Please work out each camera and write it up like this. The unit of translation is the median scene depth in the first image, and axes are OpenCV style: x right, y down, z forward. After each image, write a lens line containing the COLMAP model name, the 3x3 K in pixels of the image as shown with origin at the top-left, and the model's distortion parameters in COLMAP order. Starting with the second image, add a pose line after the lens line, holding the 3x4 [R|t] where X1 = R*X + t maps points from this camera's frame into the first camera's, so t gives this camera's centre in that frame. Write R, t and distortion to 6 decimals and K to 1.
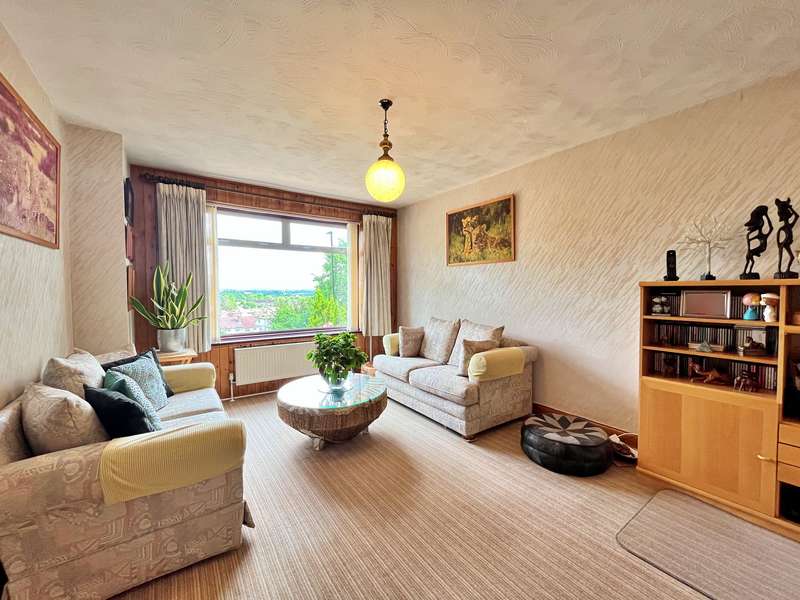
lens RADIAL K [[325.4, 0, 402.4], [0, 325.4, 300.1], [0, 0, 1]] dist [-0.002585, -0.000360]
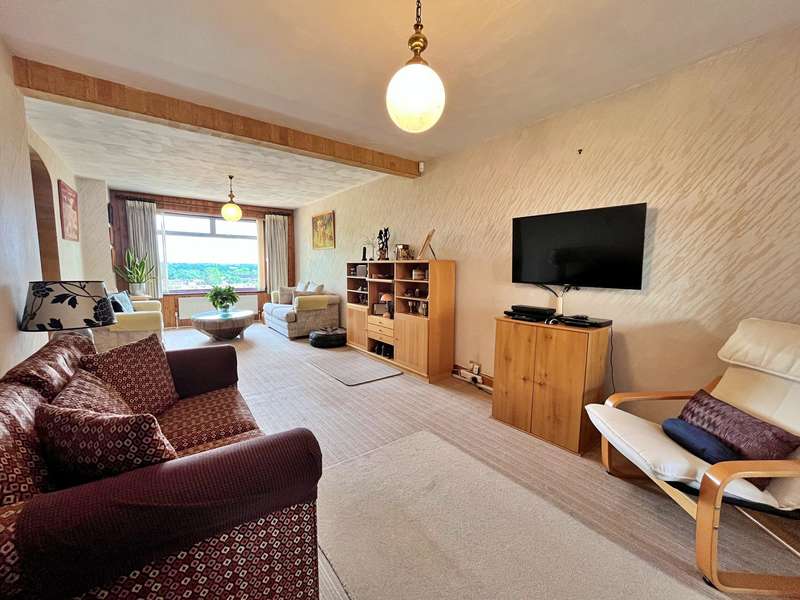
lens RADIAL K [[325.4, 0, 398.0], [0, 325.4, 299.5], [0, 0, 1]] dist [-0.002585, -0.000360]
pose [[0.999505, 0.011639, 0.029243, 0.679218], [-0.013642, 0.997506, 0.069256, 0.031510], [-0.028364, -0.069621, 0.997170, -0.840883]]
